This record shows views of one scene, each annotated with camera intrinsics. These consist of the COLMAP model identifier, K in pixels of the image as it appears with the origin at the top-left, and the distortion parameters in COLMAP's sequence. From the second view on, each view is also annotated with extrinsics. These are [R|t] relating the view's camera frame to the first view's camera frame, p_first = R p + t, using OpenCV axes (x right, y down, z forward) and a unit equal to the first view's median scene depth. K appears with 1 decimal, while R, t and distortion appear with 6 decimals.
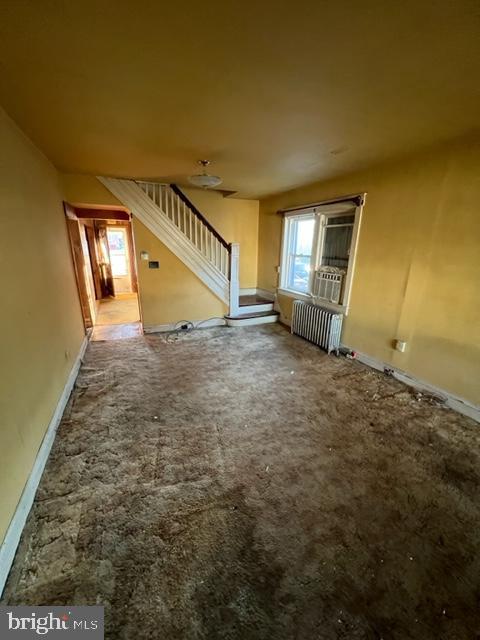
lens RADIAL K [[253.9, 0, 239.0], [0, 253.9, 321.0], [0, 0, 1]] dist [-0.000823, 0.000219]
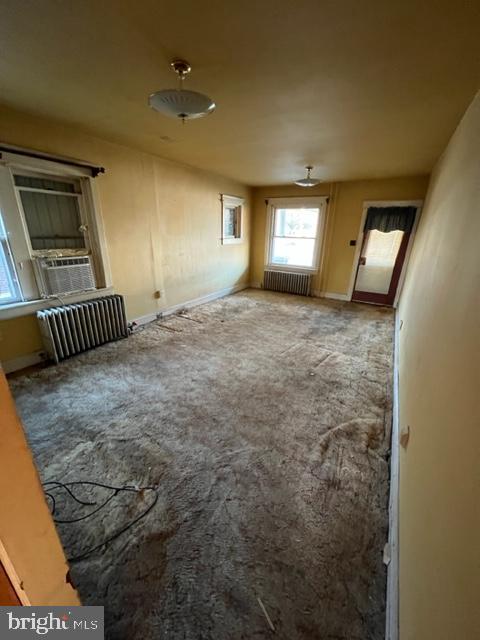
lens RADIAL K [[253.9, 0, 239.2], [0, 253.9, 319.8], [0, 0, 1]] dist [-0.000823, 0.000219]
pose [[-0.581363, -0.302741, 0.755225, -0.683863], [0.203594, 0.844546, 0.495270, -0.361243], [-0.787761, 0.441691, -0.429351, 1.197633]]
